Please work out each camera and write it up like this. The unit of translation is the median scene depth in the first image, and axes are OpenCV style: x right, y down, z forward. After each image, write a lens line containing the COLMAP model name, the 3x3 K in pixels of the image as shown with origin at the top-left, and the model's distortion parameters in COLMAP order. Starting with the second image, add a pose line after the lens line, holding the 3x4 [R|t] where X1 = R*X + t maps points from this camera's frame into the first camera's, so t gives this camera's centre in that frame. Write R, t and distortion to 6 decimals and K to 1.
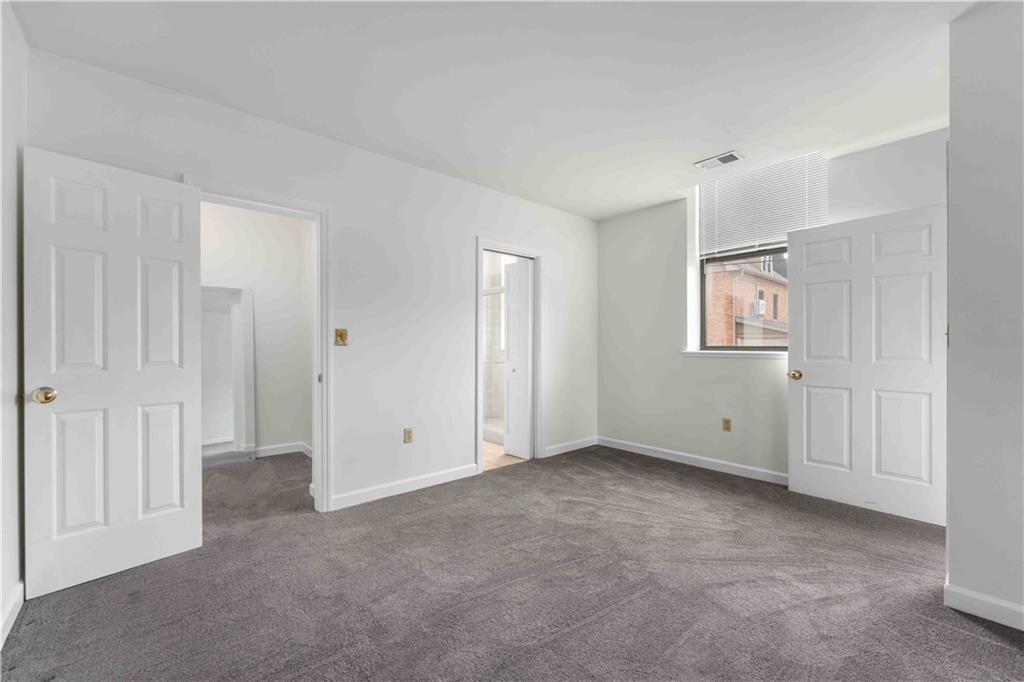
lens RADIAL K [[418.3, 0, 507.8], [0, 418.3, 345.8], [0, 0, 1]] dist [-0.002662, -0.000167]
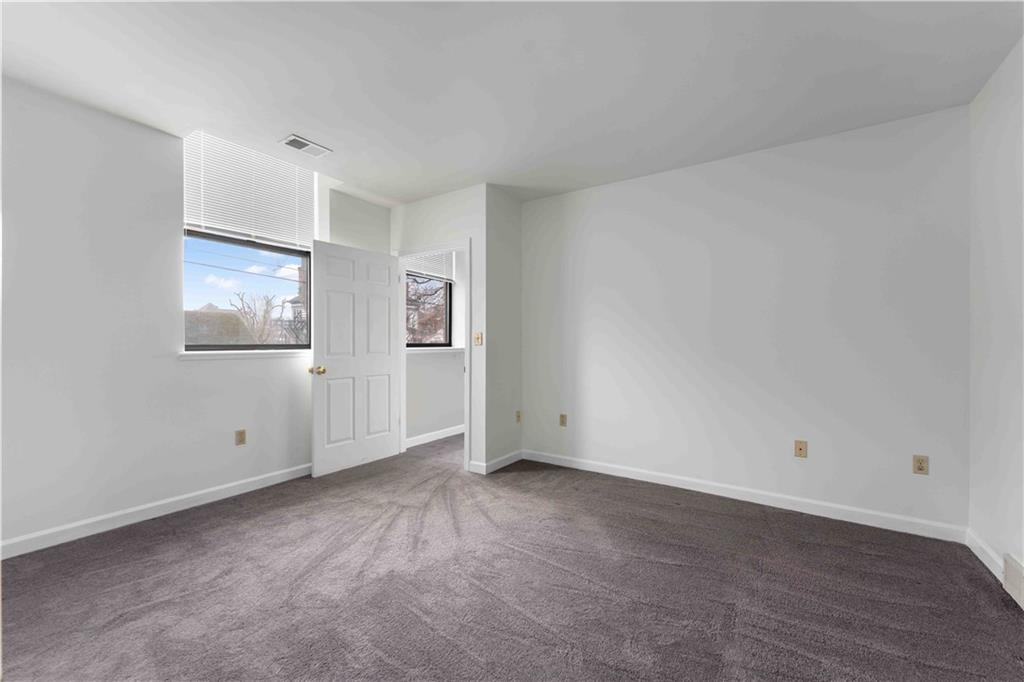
lens RADIAL K [[418.3, 0, 507.8], [0, 418.3, 345.8], [0, 0, 1]] dist [-0.002662, -0.000167]
pose [[-0.270792, -0.016079, 0.962503, -0.508341], [-0.005772, 0.999870, 0.015080, -0.016616], [-0.962620, -0.001472, -0.270850, 0.805587]]
